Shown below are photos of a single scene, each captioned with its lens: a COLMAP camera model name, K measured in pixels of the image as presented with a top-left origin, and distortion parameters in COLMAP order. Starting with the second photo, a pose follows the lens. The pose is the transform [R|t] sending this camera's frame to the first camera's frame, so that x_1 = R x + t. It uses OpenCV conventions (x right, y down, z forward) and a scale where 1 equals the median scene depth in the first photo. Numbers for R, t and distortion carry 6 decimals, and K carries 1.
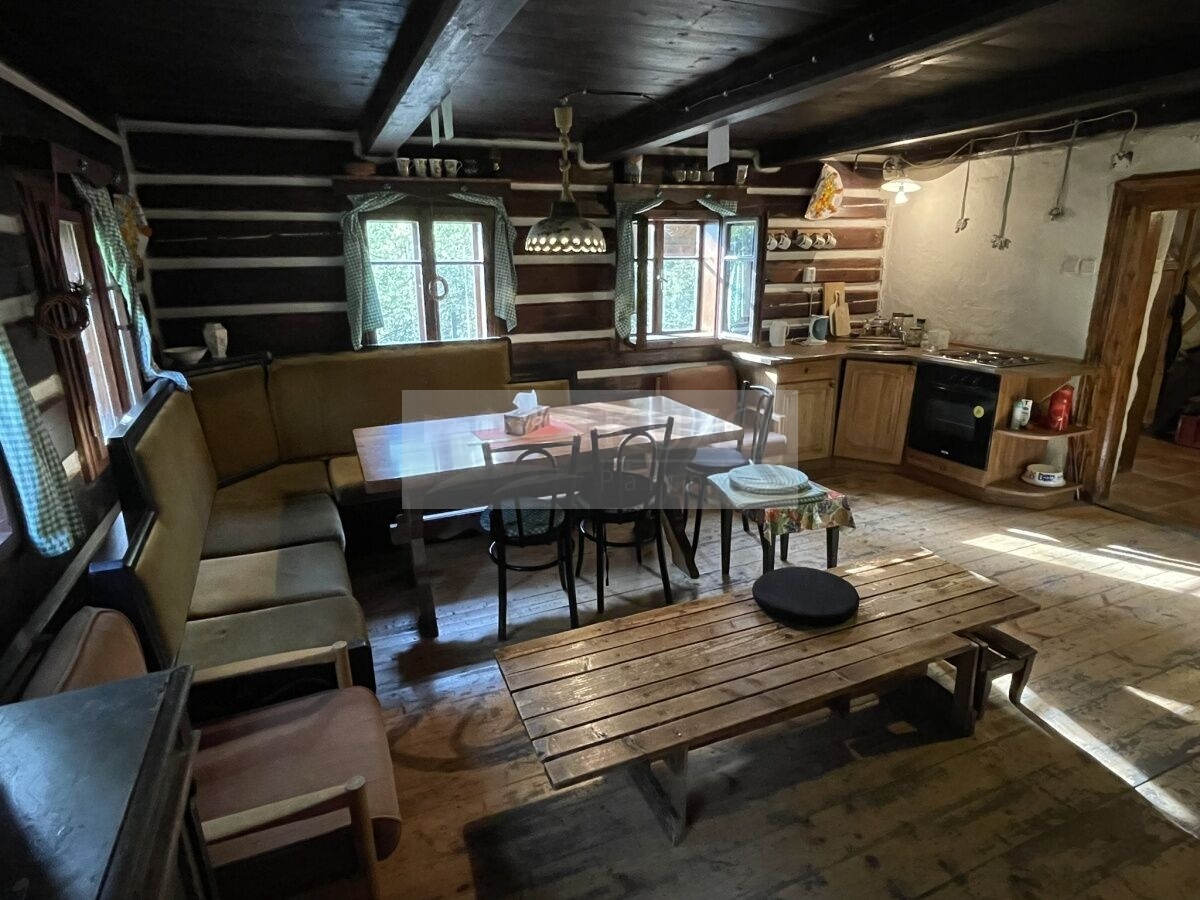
lens RADIAL K [[675.2, 0, 599.2], [0, 675.2, 449.3], [0, 0, 1]] dist [0.004880, 0.001031]
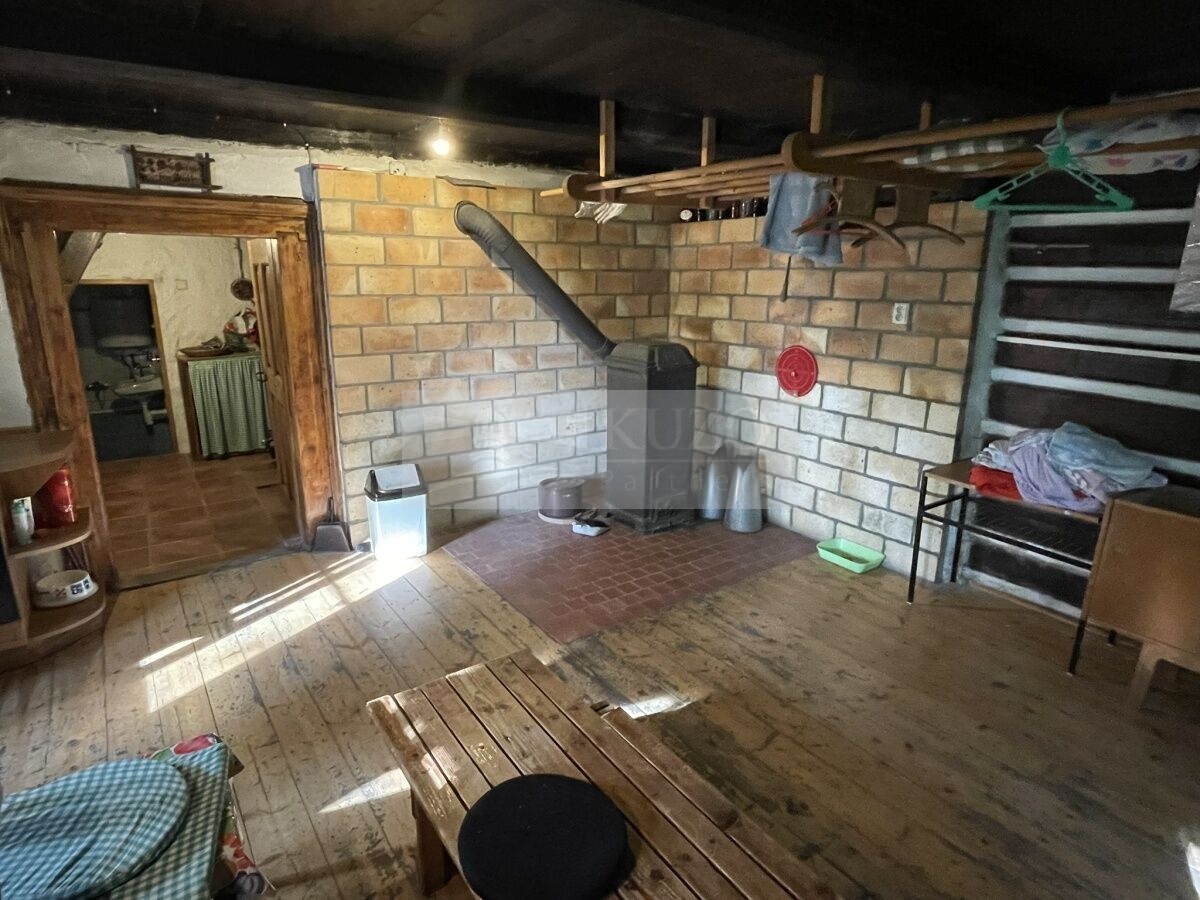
lens RADIAL K [[675.2, 0, 599.2], [0, 675.2, 450.6], [0, 0, 1]] dist [0.004880, 0.001031]
pose [[-0.217392, -0.237910, 0.946646, -0.136839], [0.268333, 0.917907, 0.292309, -0.183470], [-0.938477, 0.317562, -0.135706, 0.617213]]
